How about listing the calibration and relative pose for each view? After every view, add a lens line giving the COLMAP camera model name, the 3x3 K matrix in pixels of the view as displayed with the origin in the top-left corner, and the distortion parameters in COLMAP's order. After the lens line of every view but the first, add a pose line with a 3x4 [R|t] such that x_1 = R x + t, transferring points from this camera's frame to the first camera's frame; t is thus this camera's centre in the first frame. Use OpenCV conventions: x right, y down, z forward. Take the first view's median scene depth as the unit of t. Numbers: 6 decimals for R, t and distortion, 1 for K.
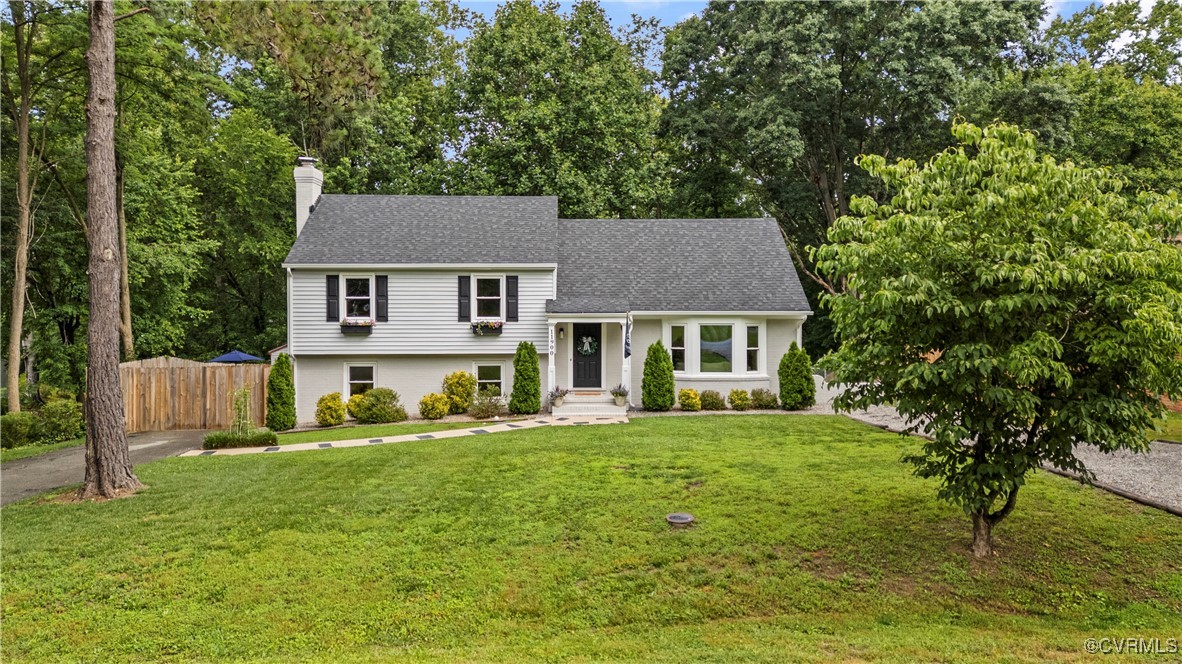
lens RADIAL K [[880.1, 0, 592.2], [0, 880.1, 328.7], [0, 0, 1]] dist [0.073649, -0.025992]
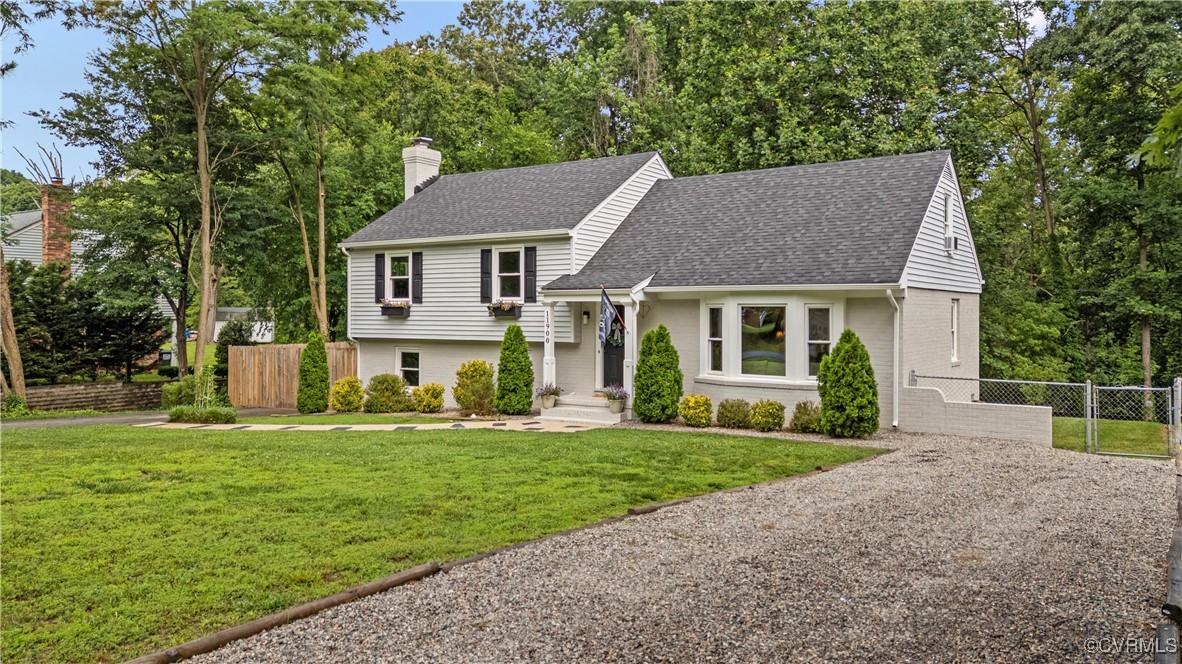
lens RADIAL K [[880.1, 0, 588.3], [0, 880.1, 330.4], [0, 0, 1]] dist [0.073649, -0.025992]
pose [[0.813626, 0.013382, -0.581234, 0.432951], [-0.023877, 0.999661, -0.010409, 0.025414], [0.580898, 0.022347, 0.813670, 0.363294]]
